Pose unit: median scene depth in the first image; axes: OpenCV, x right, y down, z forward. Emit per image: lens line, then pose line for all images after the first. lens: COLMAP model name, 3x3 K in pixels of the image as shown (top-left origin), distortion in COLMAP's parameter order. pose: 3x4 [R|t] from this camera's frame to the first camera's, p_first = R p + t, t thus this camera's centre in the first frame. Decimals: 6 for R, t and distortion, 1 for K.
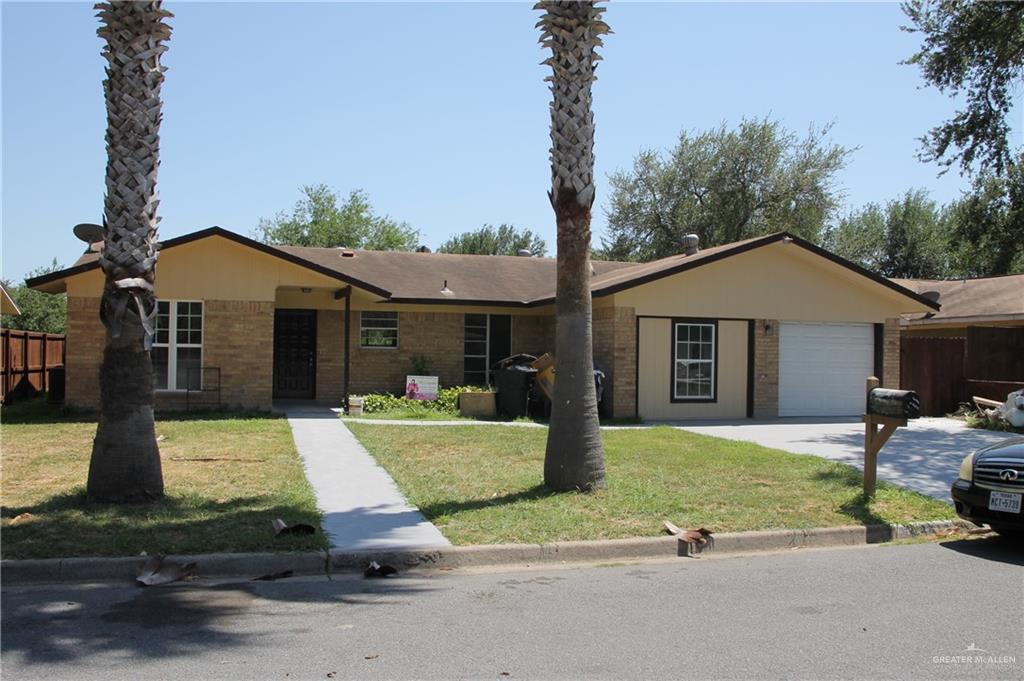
lens RADIAL K [[875.2, 0, 512.0], [0, 875.2, 340.5], [0, 0, 1]] dist [-0.170604, 0.172897]
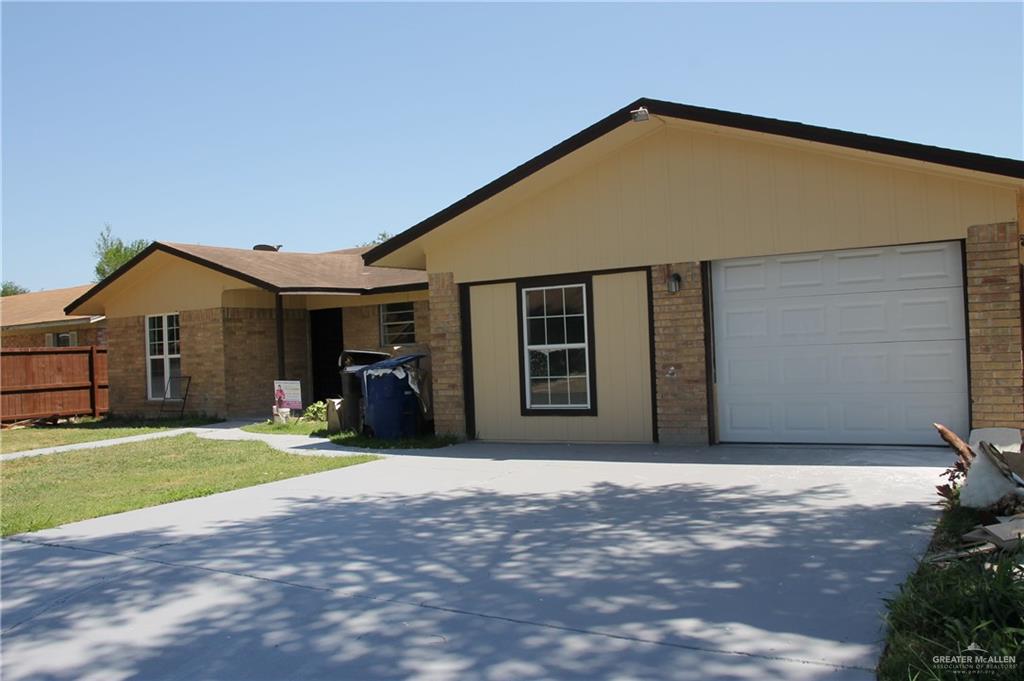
lens RADIAL K [[875.2, 0, 512.0], [0, 875.2, 340.5], [0, 0, 1]] dist [-0.170604, 0.172897]
pose [[0.671163, -0.052101, -0.739477, 0.662469], [0.062840, 0.997935, -0.013277, 0.026025], [0.738642, -0.037558, 0.673051, 0.583693]]
